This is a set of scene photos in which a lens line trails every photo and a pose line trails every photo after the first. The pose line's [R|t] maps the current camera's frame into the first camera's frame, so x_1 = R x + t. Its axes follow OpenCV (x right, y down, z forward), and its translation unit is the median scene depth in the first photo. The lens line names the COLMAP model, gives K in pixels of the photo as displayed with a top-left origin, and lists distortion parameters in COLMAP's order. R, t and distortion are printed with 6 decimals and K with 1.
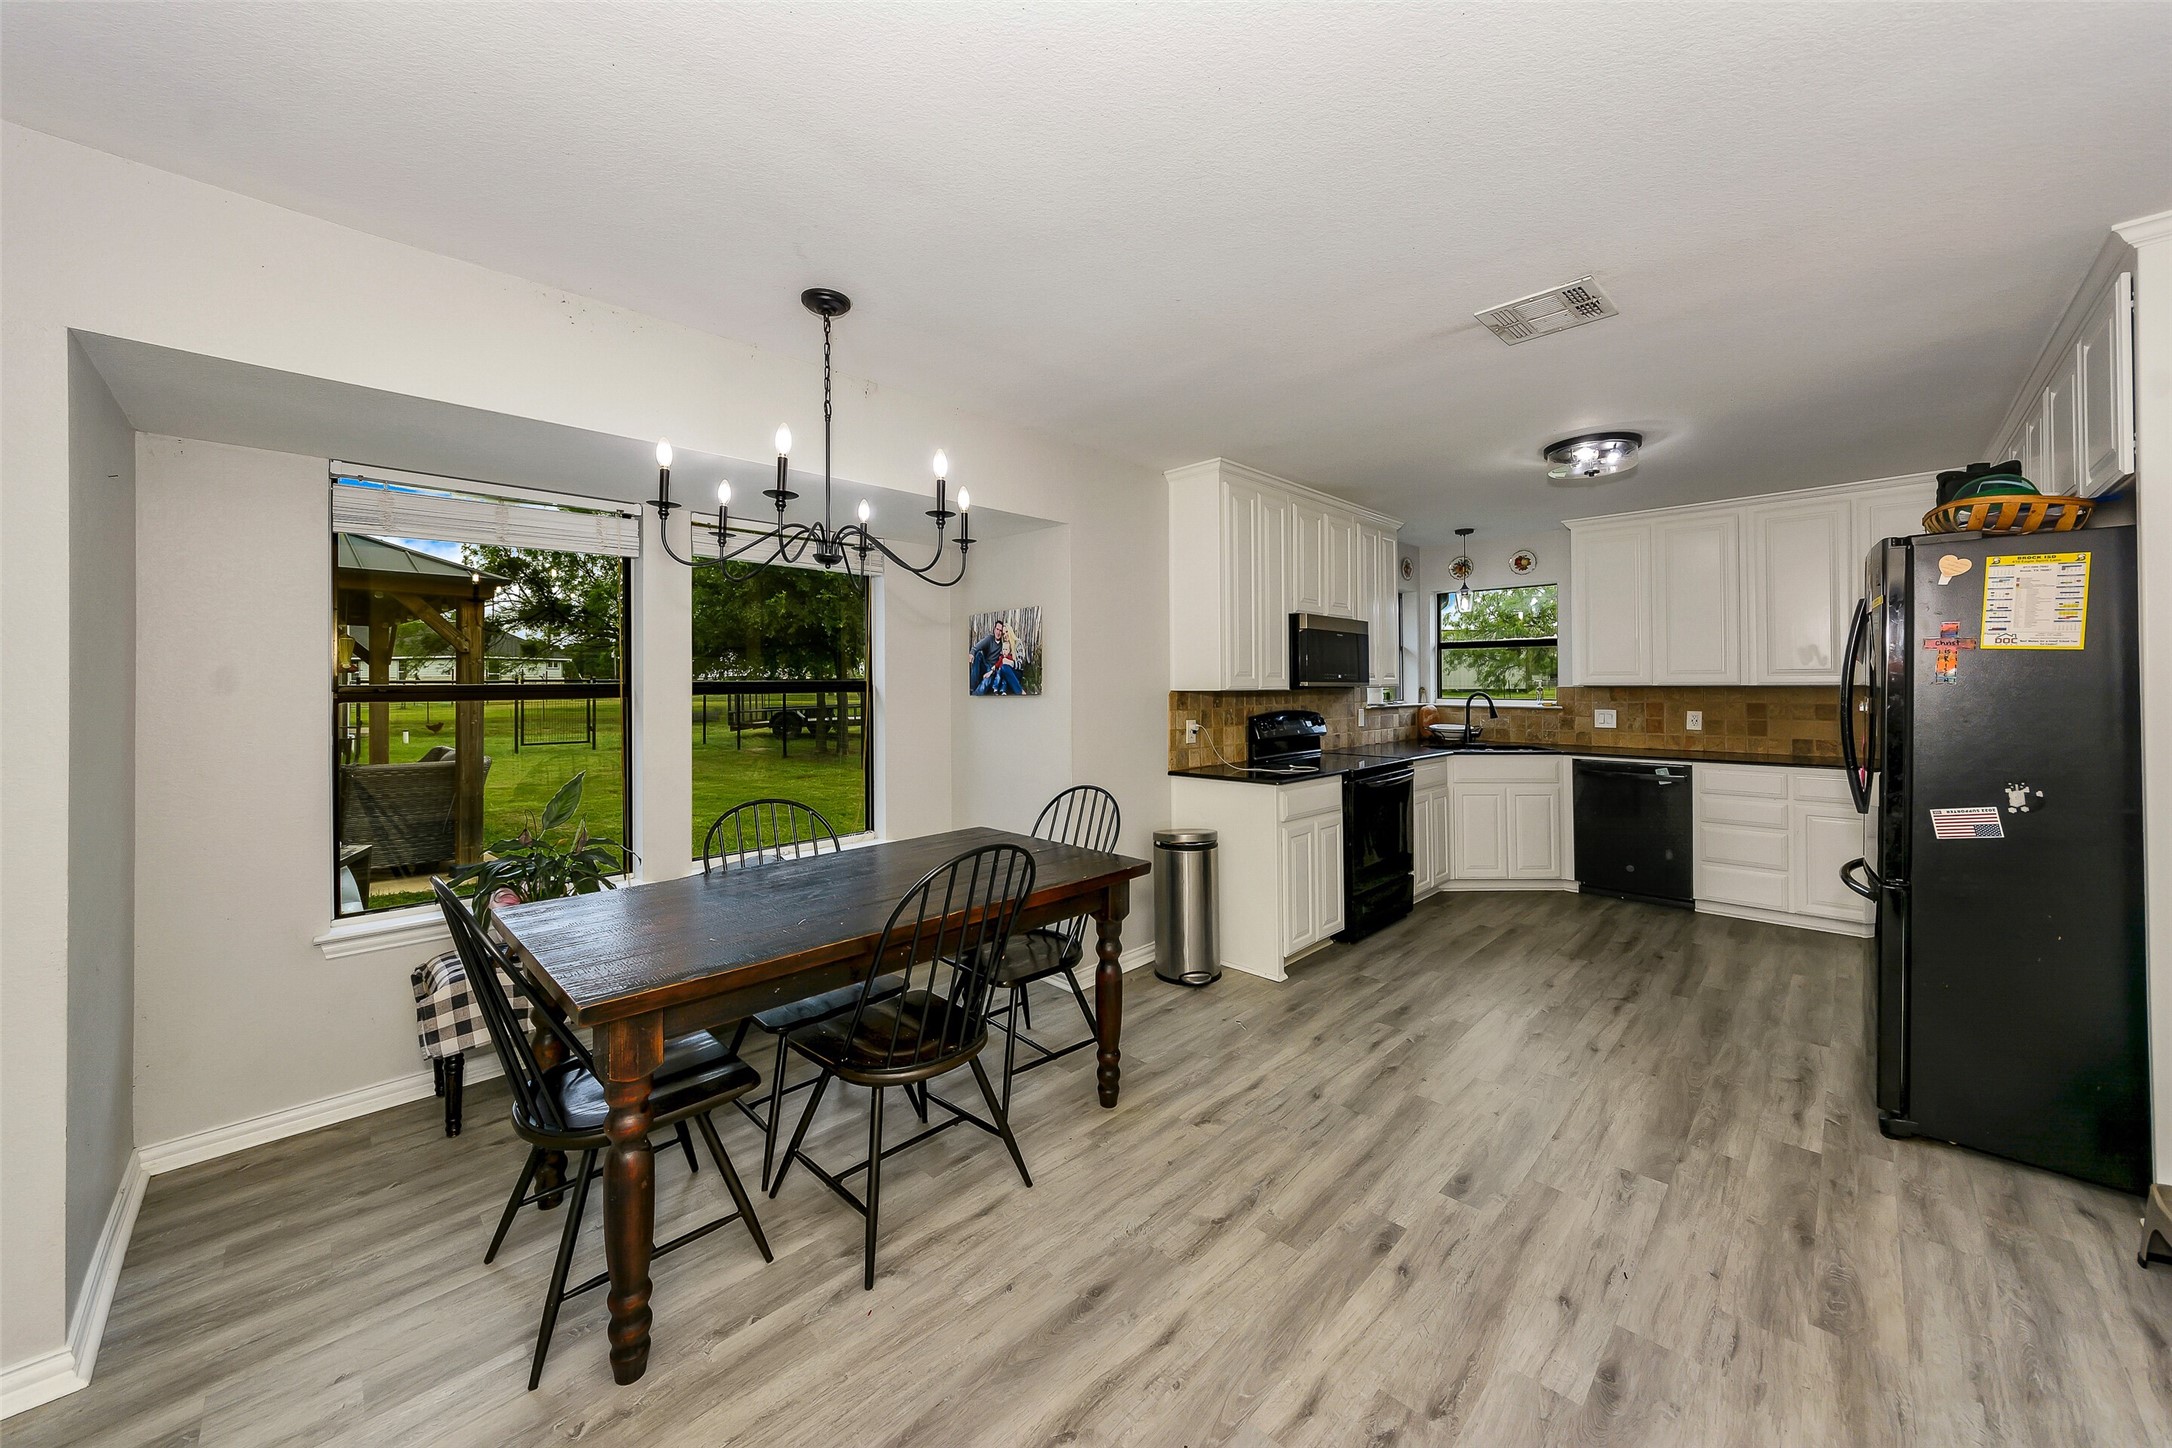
lens RADIAL K [[782.2, 0, 1090.1], [0, 782.2, 672.2], [0, 0, 1]] dist [-0.002474, 0.000141]
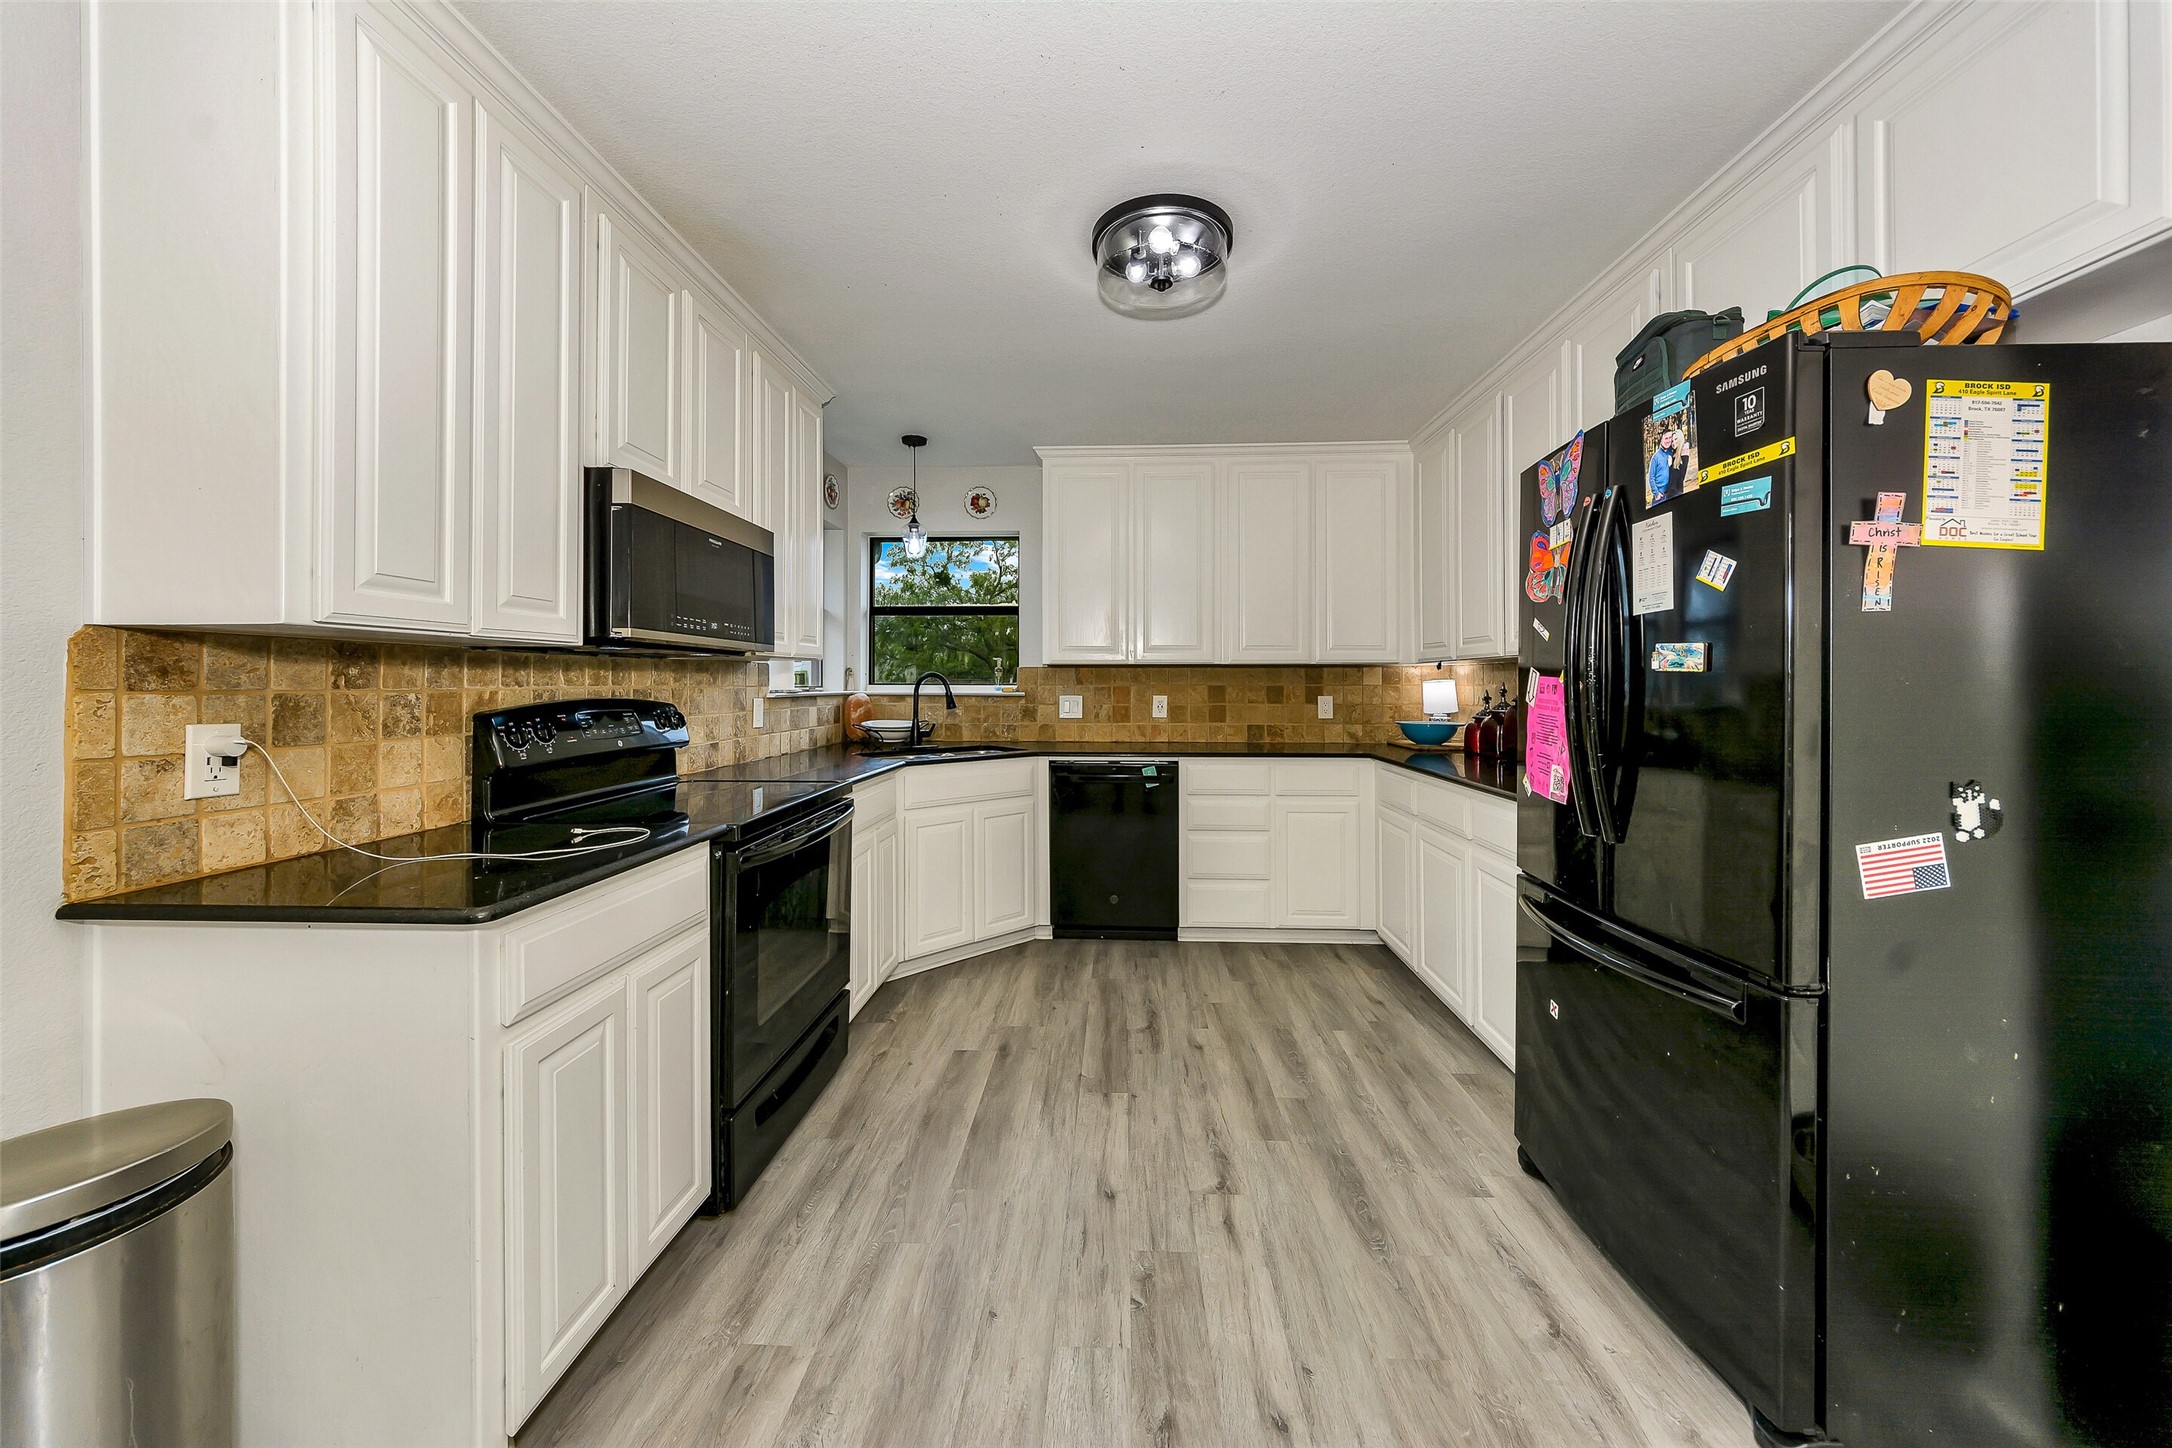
lens RADIAL K [[782.2, 0, 1090.1], [0, 782.2, 672.2], [0, 0, 1]] dist [-0.002474, 0.000141]
pose [[0.743179, 0.012036, 0.668984, 0.161304], [-0.012021, 0.999917, -0.004636, 0.032198], [-0.668984, -0.004596, 0.743262, 0.461745]]
